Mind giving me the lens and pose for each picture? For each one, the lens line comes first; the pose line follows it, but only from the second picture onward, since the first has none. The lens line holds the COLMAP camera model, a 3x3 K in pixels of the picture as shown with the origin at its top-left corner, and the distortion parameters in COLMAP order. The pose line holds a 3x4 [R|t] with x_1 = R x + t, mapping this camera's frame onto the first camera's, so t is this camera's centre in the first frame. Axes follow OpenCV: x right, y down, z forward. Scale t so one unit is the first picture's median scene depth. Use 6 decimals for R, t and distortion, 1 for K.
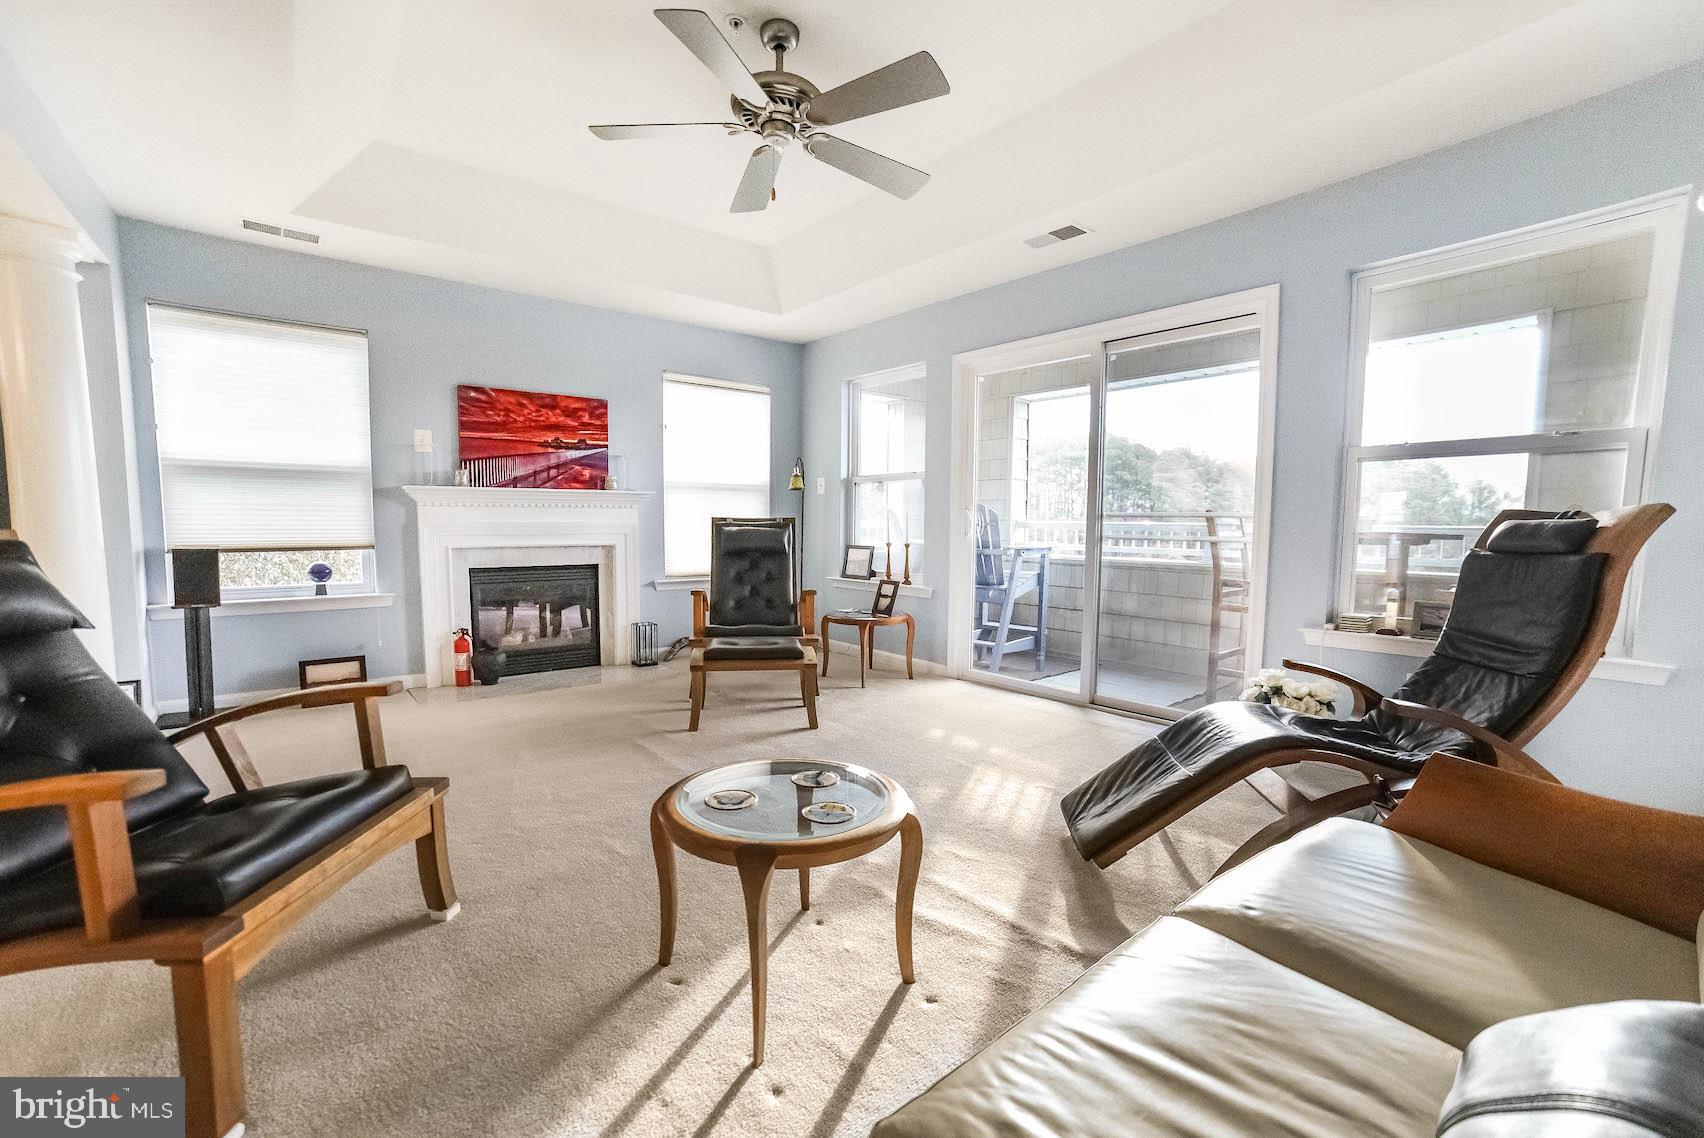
lens RADIAL K [[694.3, 0, 854.0], [0, 694.3, 585.9], [0, 0, 1]] dist [-0.086627, 0.036686]
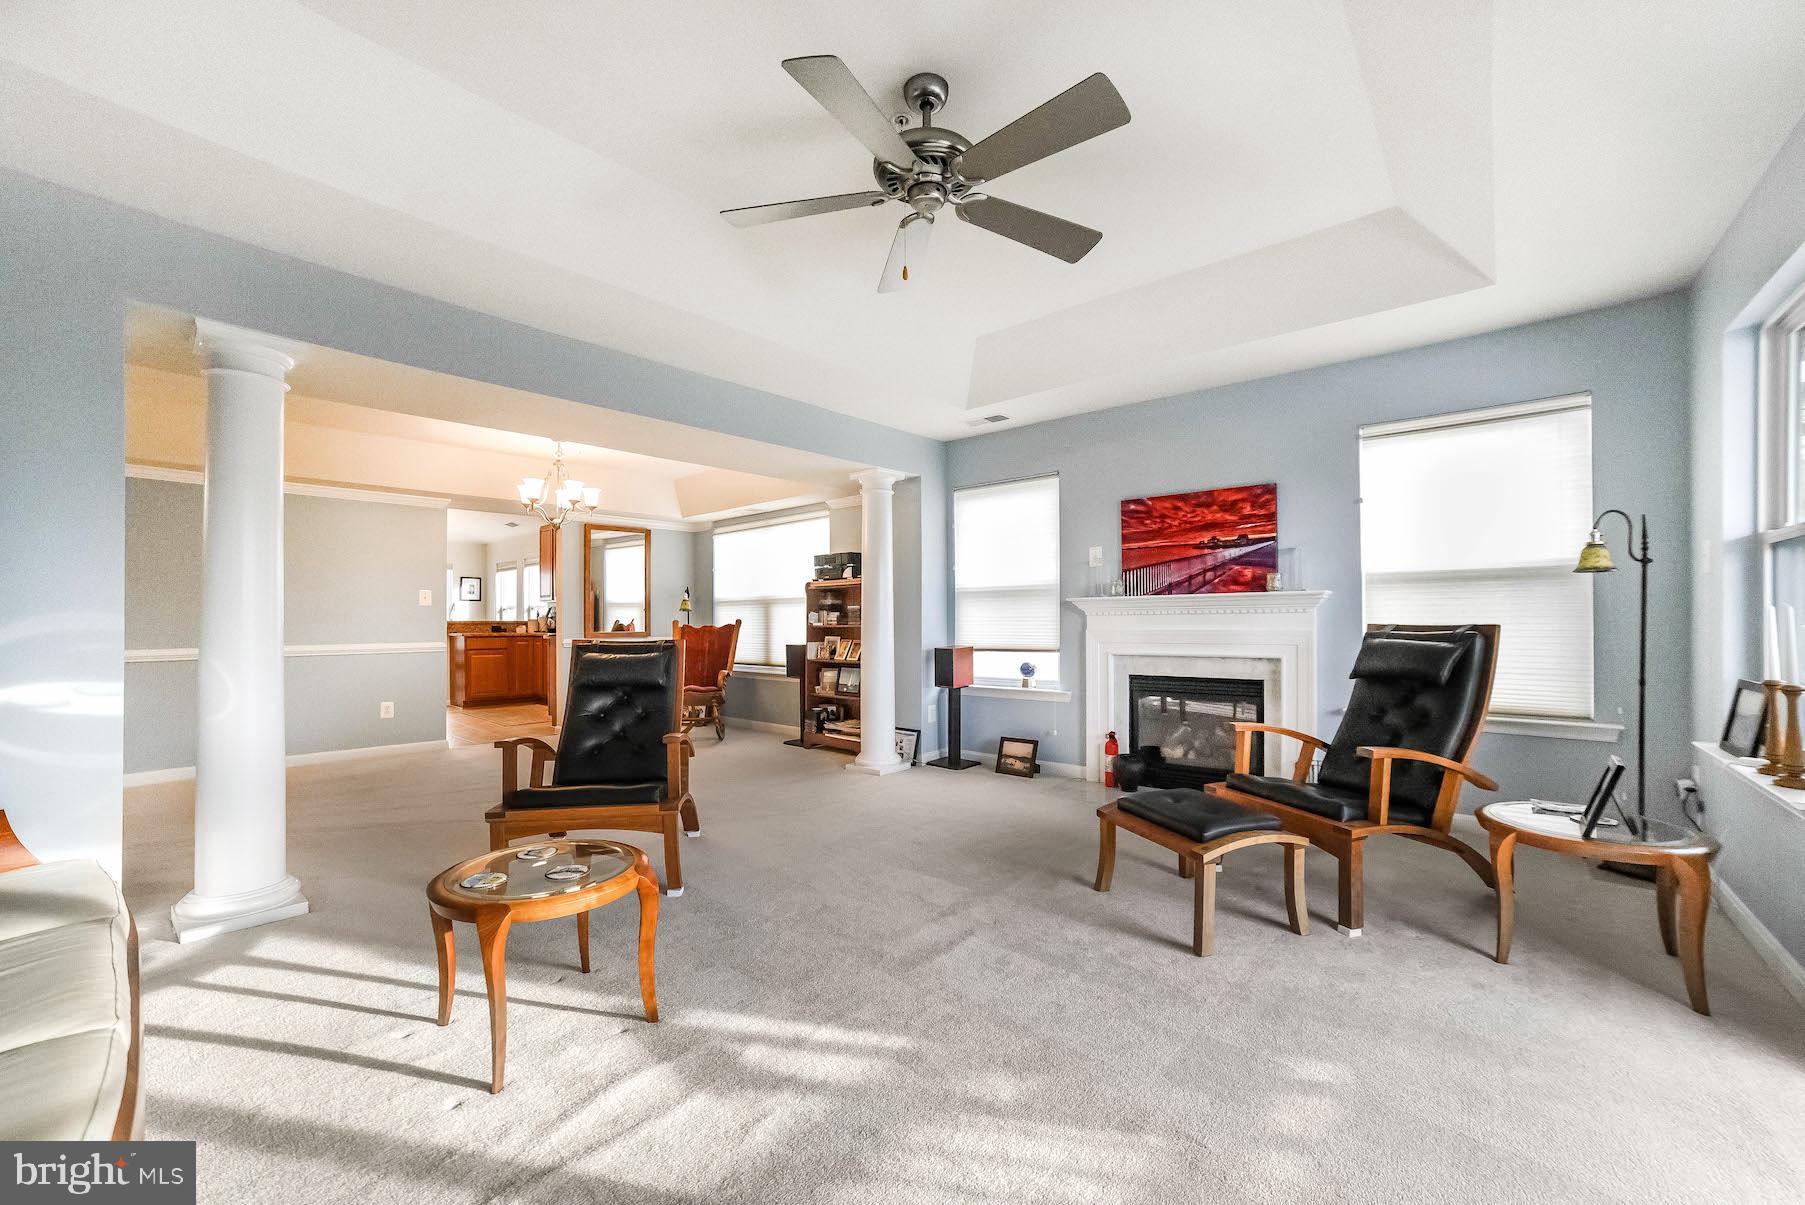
lens RADIAL K [[717.9, 0, 929.3], [0, 717.9, 624.7], [0, 0, 1]] dist [-0.082880, 0.037158]
pose [[0.189548, -0.002348, -0.981869, 0.423162], [-0.077839, 0.996814, -0.017411, -0.056748], [0.978781, 0.079728, 0.188762, 0.472079]]
